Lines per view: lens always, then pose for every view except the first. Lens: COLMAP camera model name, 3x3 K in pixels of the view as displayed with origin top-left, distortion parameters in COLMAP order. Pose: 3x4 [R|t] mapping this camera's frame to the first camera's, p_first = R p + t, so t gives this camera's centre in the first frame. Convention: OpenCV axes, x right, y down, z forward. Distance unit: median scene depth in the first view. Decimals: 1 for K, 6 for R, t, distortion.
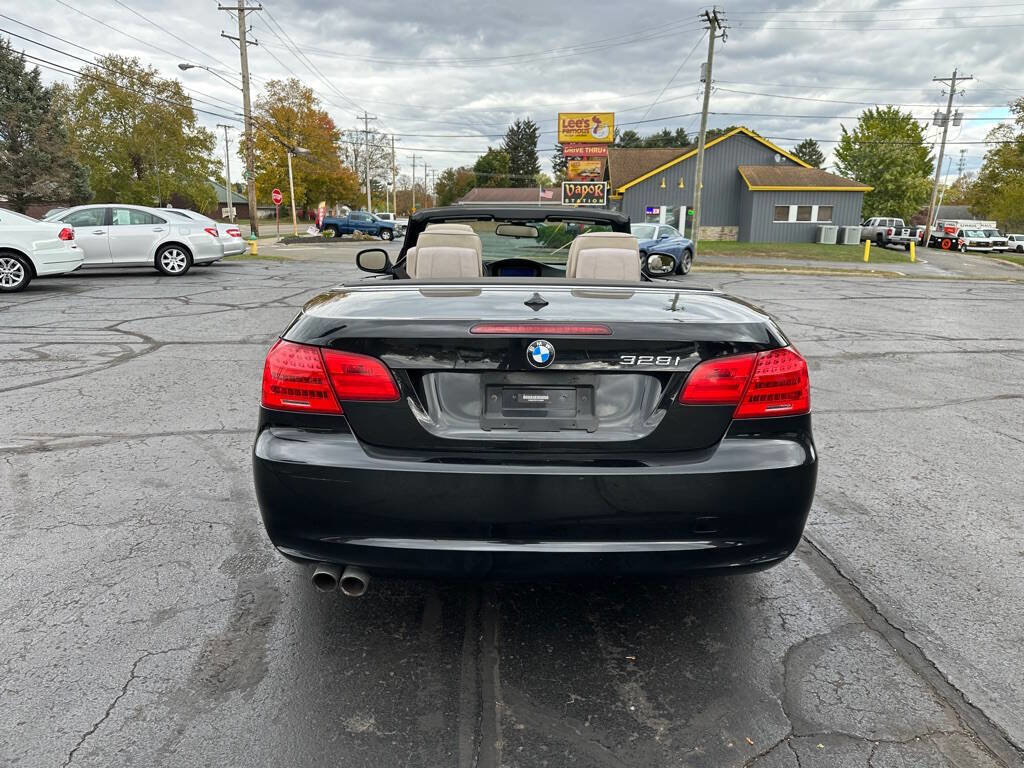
lens RADIAL K [[750.0, 0, 518.8], [0, 750.0, 389.5], [0, 0, 1]] dist [0.013344, -0.022228]
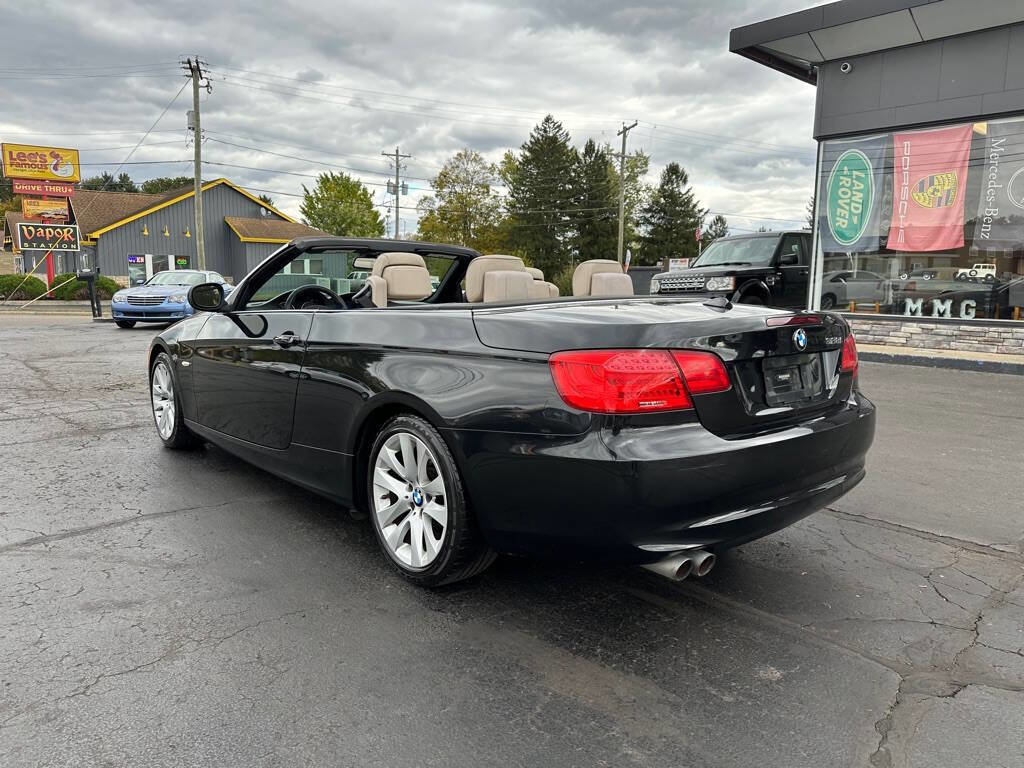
lens RADIAL K [[737.7, 0, 514.7], [0, 737.7, 379.5], [0, 0, 1]] dist [0.074564, -0.083663]
pose [[0.761671, -0.085680, 0.642275, -0.065381], [0.136760, 0.990147, -0.030096, -0.000636], [-0.633368, 0.110761, 0.765883, 0.018307]]
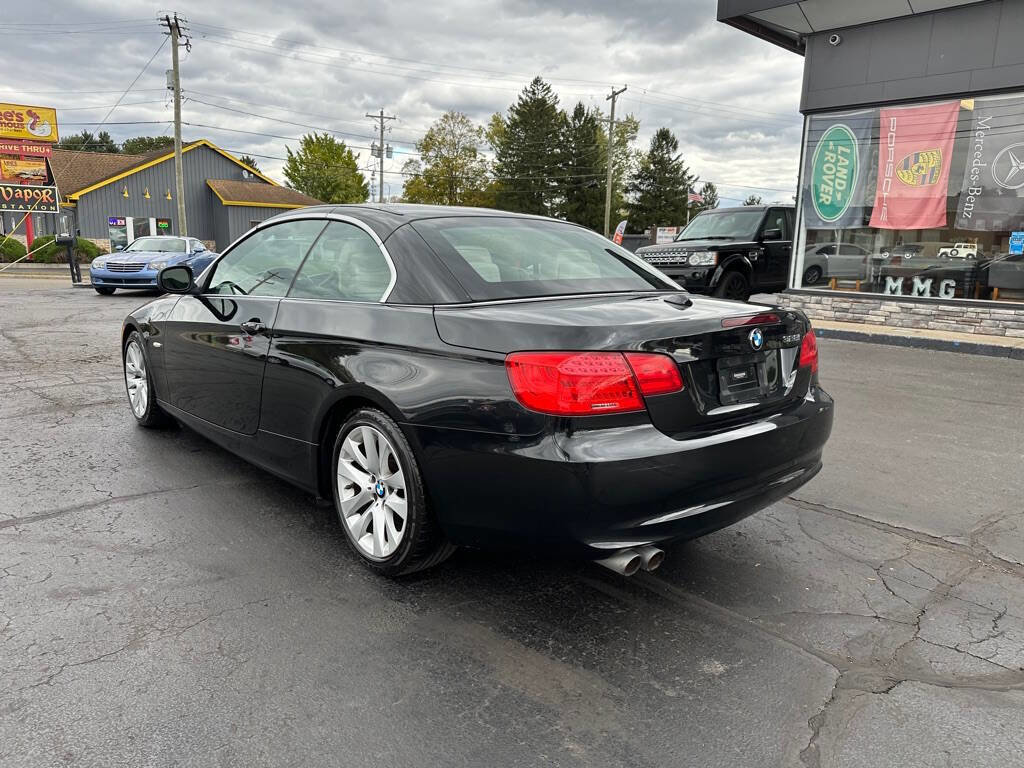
lens RADIAL K [[740.1, 0, 505.1], [0, 740.1, 382.7], [0, 0, 1]] dist [0.065965, -0.072634]
pose [[0.759243, -0.109373, 0.641551, -0.063750], [0.126040, 0.991825, 0.019927, -0.003235], [-0.638485, 0.065732, 0.766822, 0.015669]]
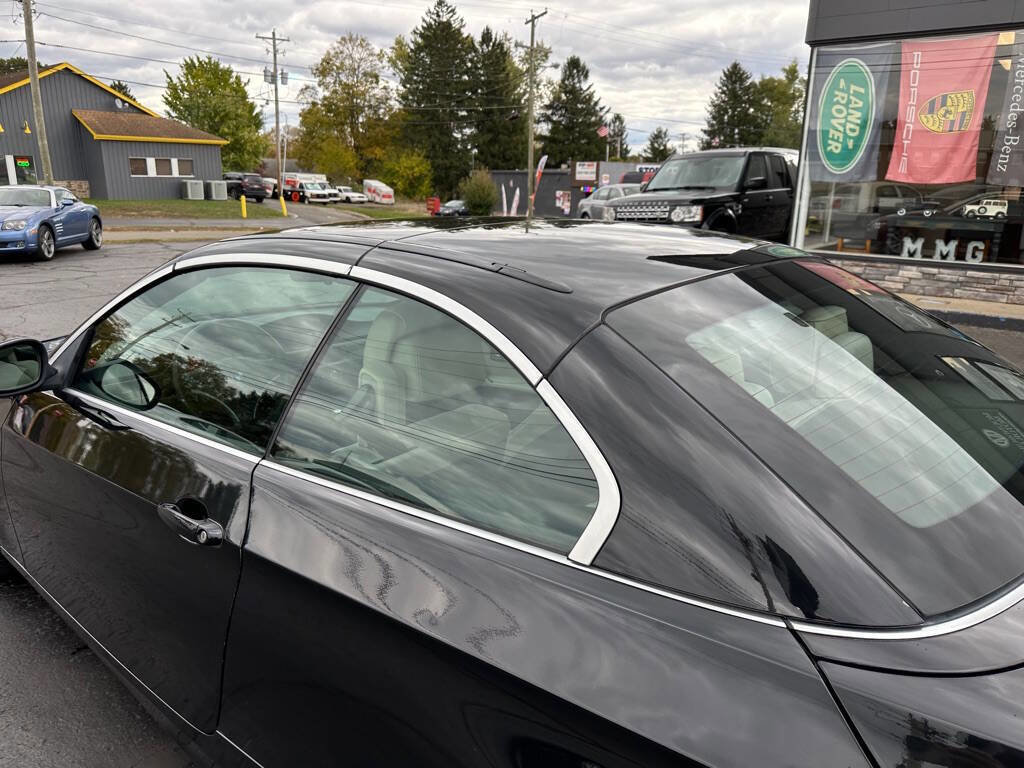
lens RADIAL K [[737.2, 0, 515.5], [0, 737.2, 375.1], [0, 0, 1]] dist [0.008615, -0.005378]
pose [[0.657292, -0.193045, 0.728493, -0.043867], [0.154526, 0.980621, 0.120433, -0.022531], [-0.737624, 0.033411, 0.674384, 0.065657]]
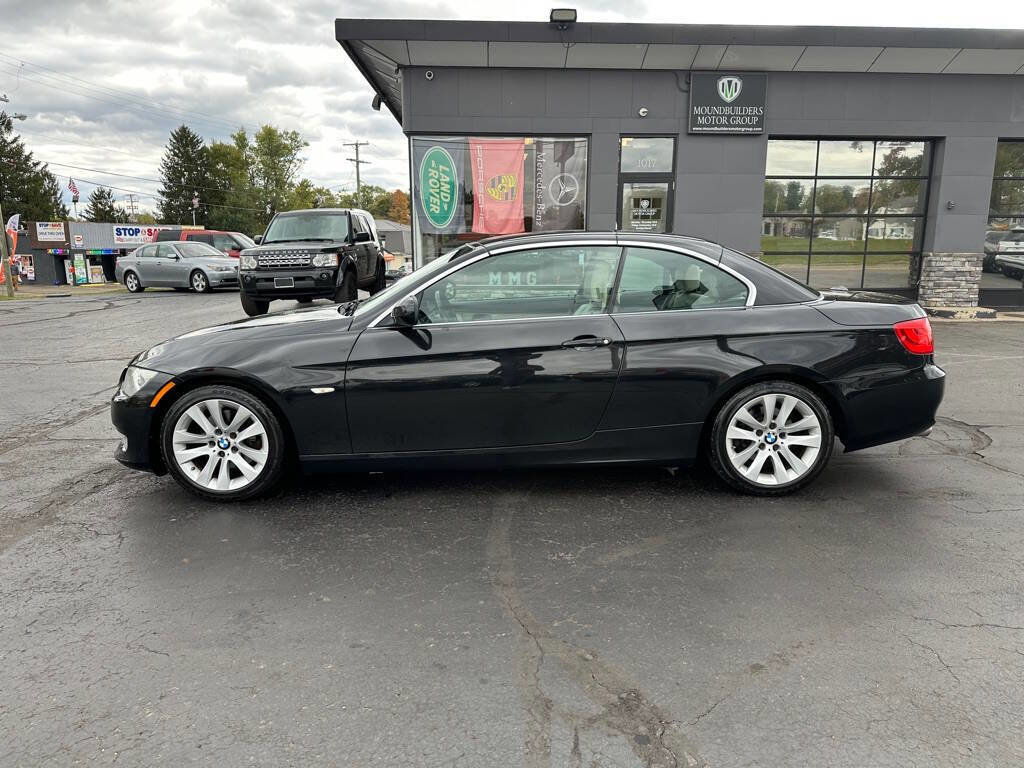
lens RADIAL K [[745.6, 0, 511.7], [0, 745.6, 400.4], [0, 0, 1]] dist [0.072713, -0.097066]
pose [[0.008024, -0.207582, 0.978185, -0.132800], [0.216852, 0.955299, 0.200946, -0.028181], [-0.976172, 0.210509, 0.052680, 0.114733]]
